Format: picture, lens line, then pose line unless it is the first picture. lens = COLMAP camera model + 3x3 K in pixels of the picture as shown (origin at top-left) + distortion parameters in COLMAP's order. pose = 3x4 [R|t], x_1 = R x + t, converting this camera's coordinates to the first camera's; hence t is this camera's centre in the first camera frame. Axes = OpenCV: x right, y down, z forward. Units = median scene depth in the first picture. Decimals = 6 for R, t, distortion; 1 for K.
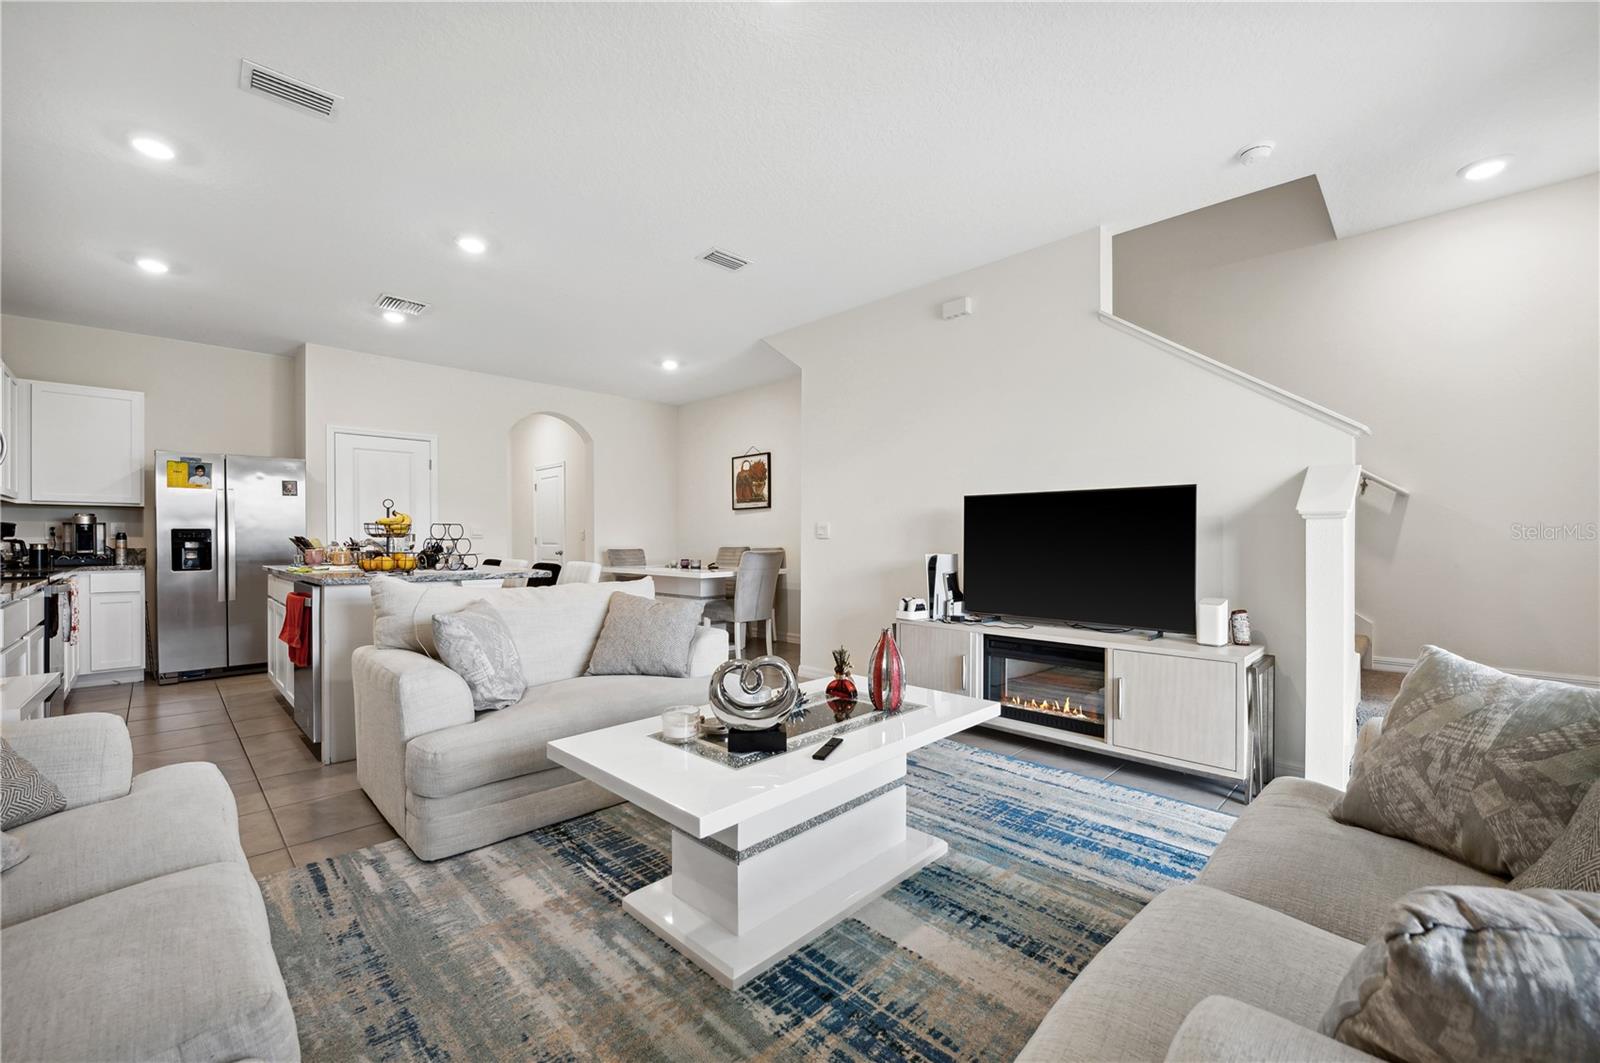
lens RADIAL K [[644.7, 0, 806.1], [0, 644.7, 540.3], [0, 0, 1]] dist [-0.002165, -0.000059]
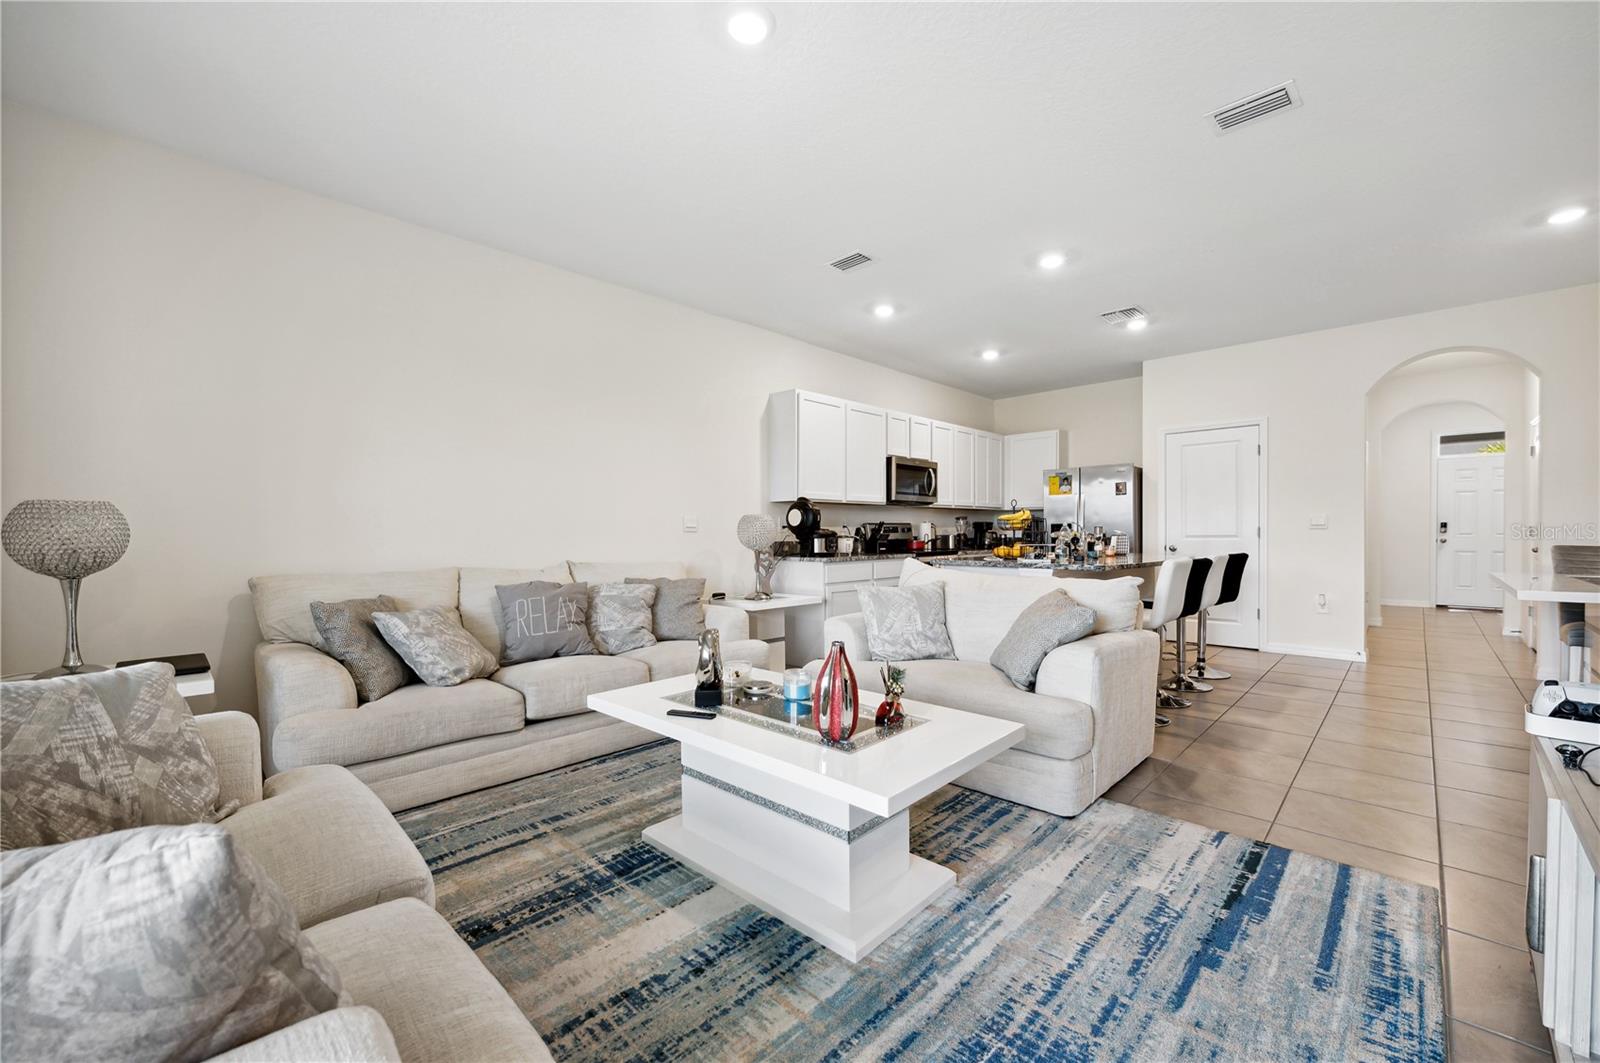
lens RADIAL K [[644.7, 0, 806.1], [0, 644.7, 540.3], [0, 0, 1]] dist [-0.002165, -0.000059]
pose [[0.012916, 0.012811, -0.999835, 0.869904], [0.003598, 0.999911, 0.012858, -0.004429], [0.999910, -0.003764, 0.012869, 0.866046]]
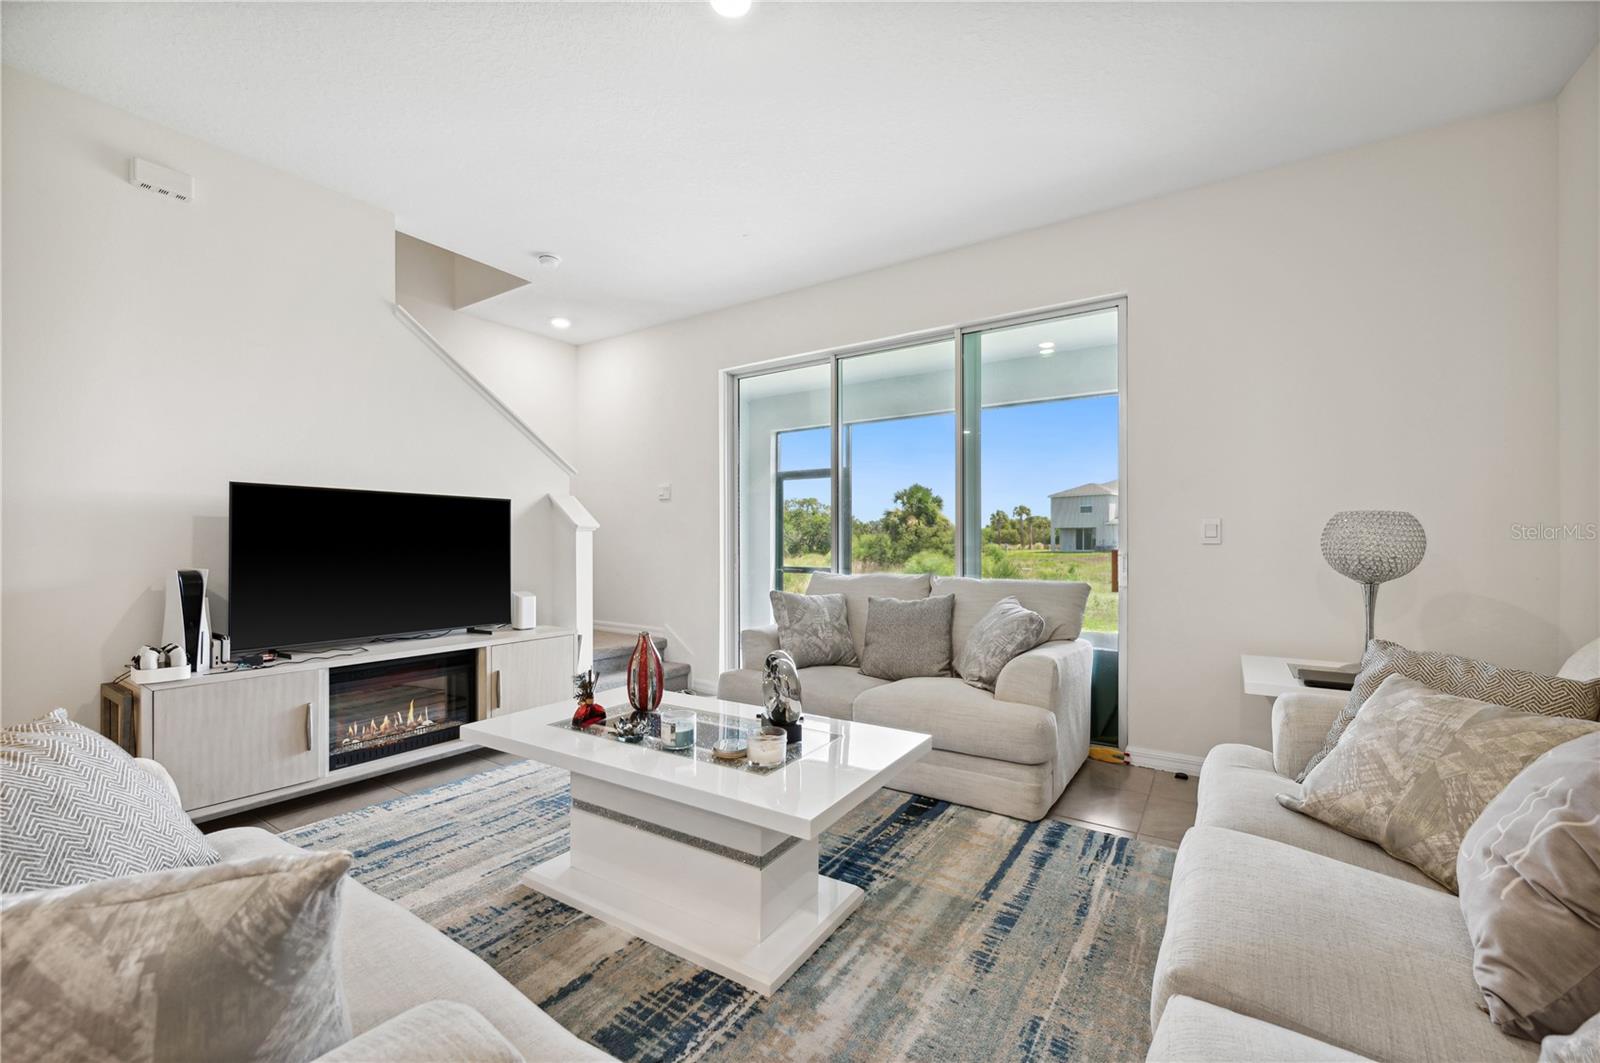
lens RADIAL K [[640.3, 0, 799.9], [0, 640.3, 547.2], [0, 0, 1]] dist [-0.002512, -0.000134]
pose [[-0.193478, -0.005626, 0.981088, -0.845016], [0.002004, 0.999979, 0.006129, -0.003876], [-0.981103, 0.003152, -0.193463, 0.869585]]
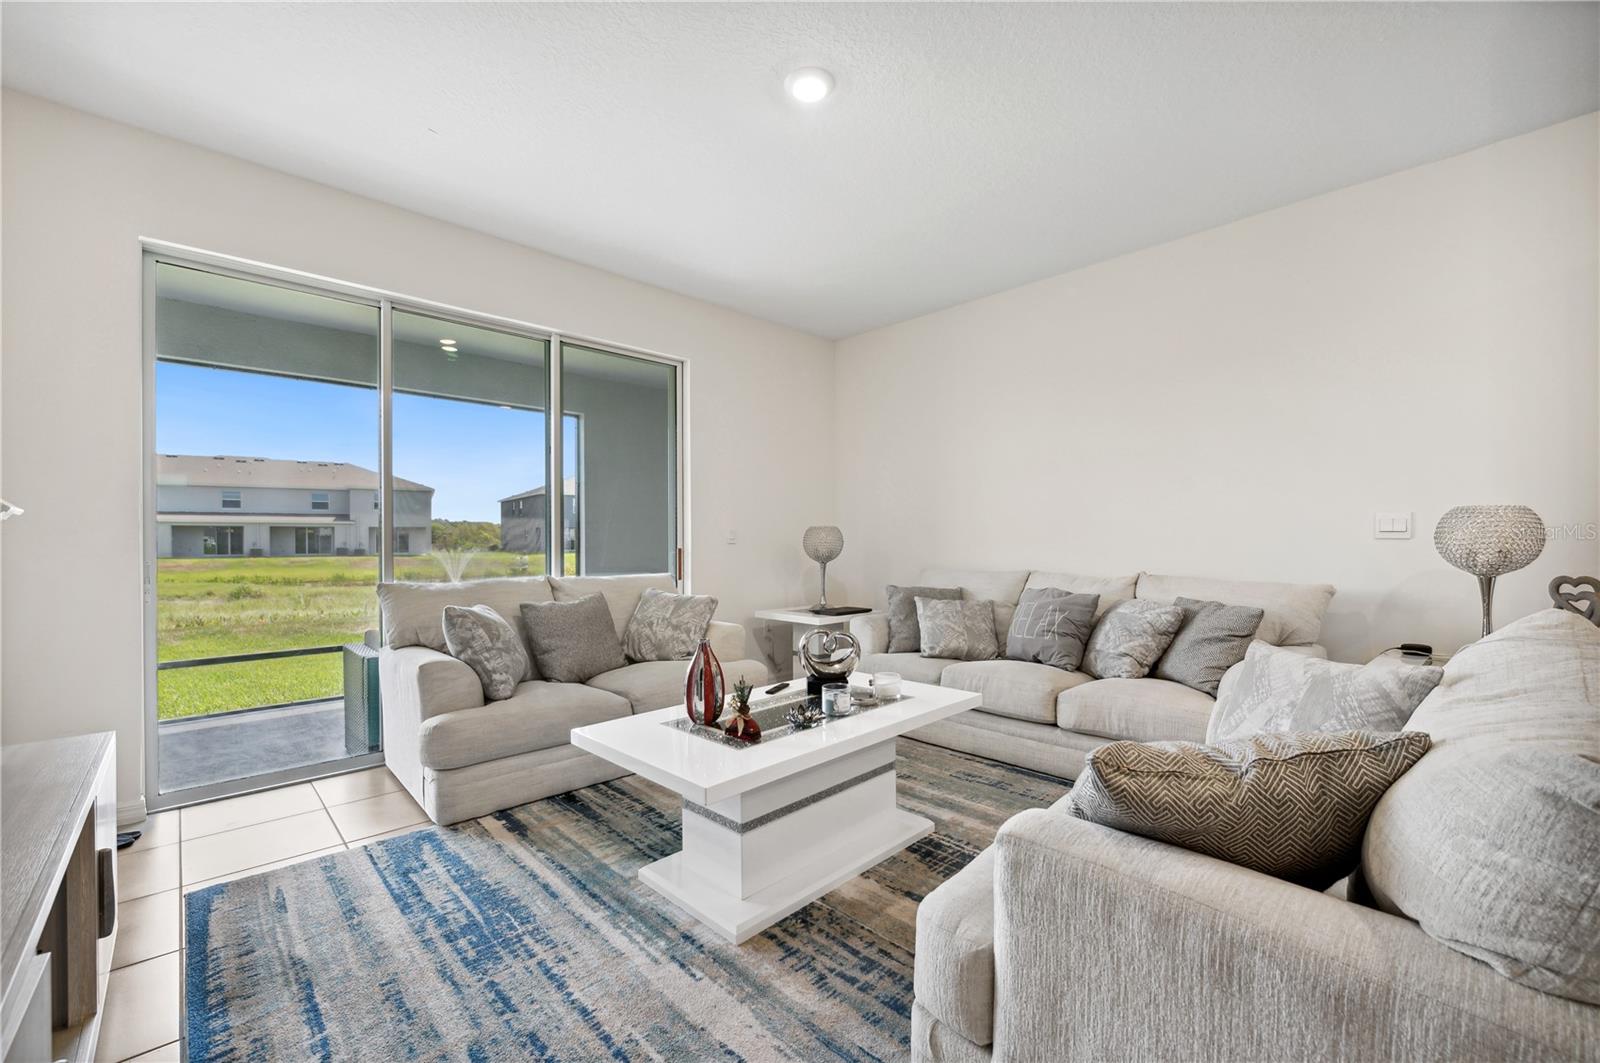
lens RADIAL K [[647.5, 0, 797.7], [0, 647.5, 537.7], [0, 0, 1]] dist [-0.001223, -0.000147]
pose [[-0.999532, 0.006042, 0.029978, -0.041555], [0.005922, 0.999974, -0.004077, -0.010734], [-0.030001, -0.003898, -0.999542, 1.796045]]
